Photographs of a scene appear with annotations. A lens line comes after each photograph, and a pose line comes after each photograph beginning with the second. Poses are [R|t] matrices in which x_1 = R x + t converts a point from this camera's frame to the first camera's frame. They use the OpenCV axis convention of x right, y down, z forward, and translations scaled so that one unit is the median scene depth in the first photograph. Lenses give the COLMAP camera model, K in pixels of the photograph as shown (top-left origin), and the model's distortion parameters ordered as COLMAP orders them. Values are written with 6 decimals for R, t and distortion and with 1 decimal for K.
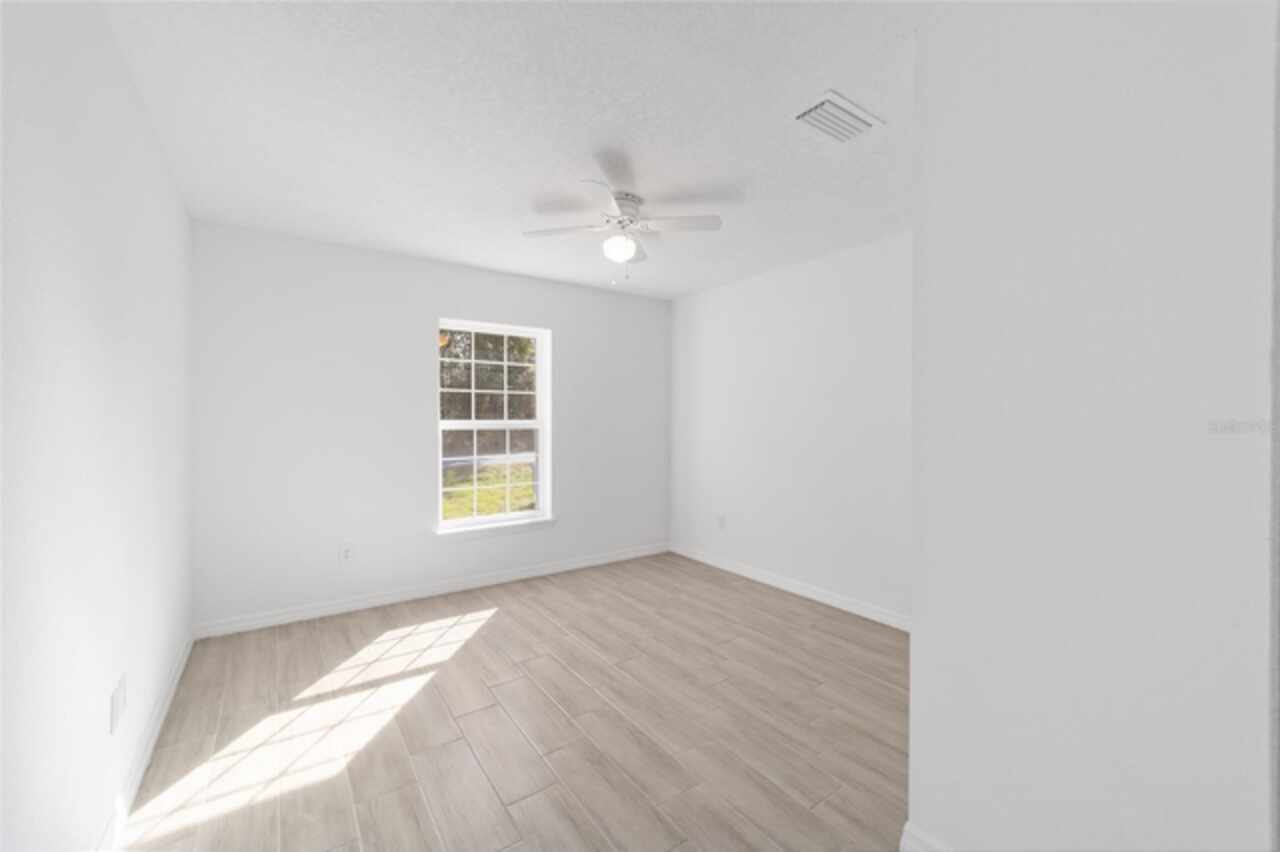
lens RADIAL K [[513.6, 0, 640.6], [0, 513.6, 419.2], [0, 0, 1]] dist [0.014603, -0.007407]
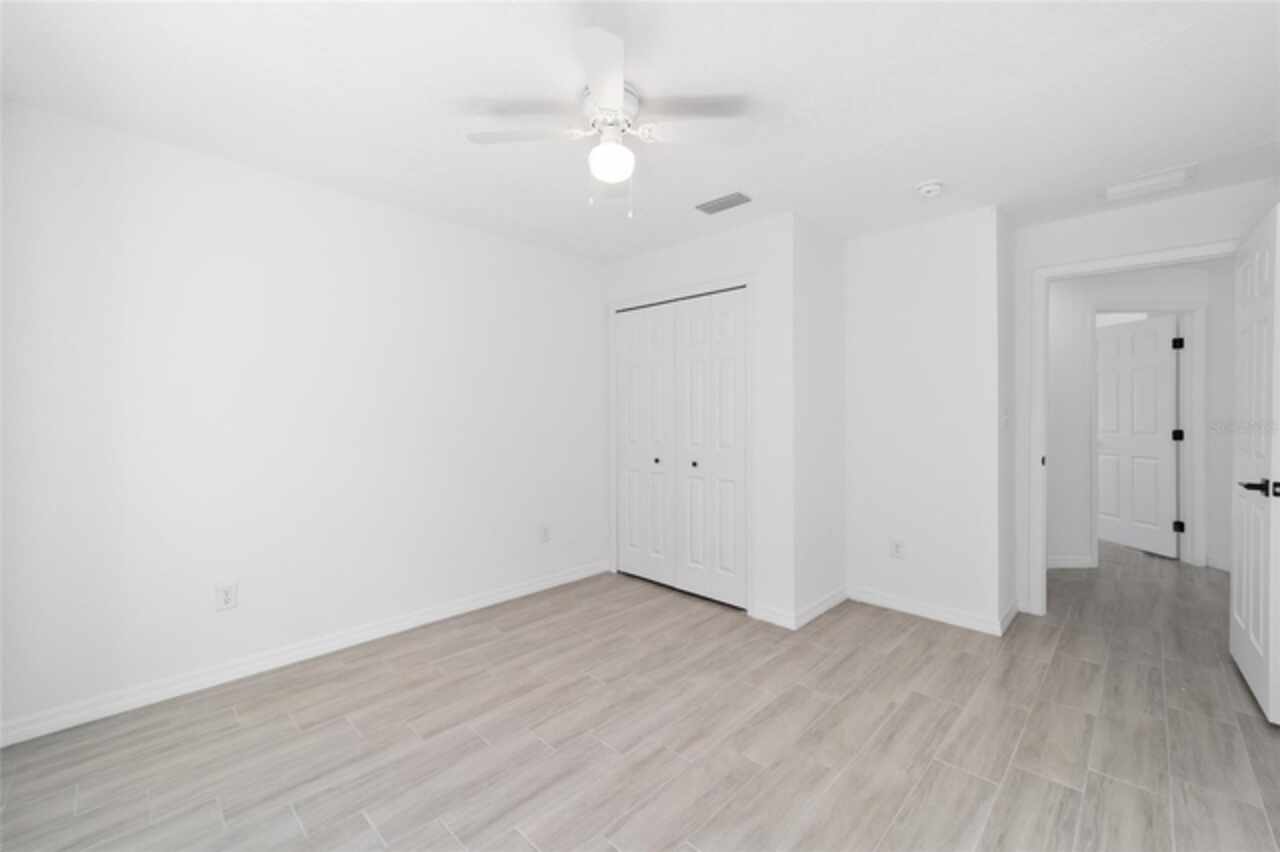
lens RADIAL K [[513.6, 0, 640.6], [0, 513.6, 419.2], [0, 0, 1]] dist [0.014603, -0.007407]
pose [[-0.178647, -0.012500, 0.983834, -0.755201], [-0.005716, 0.999916, 0.011667, 0.006916], [-0.983897, -0.003540, -0.178703, 1.112144]]
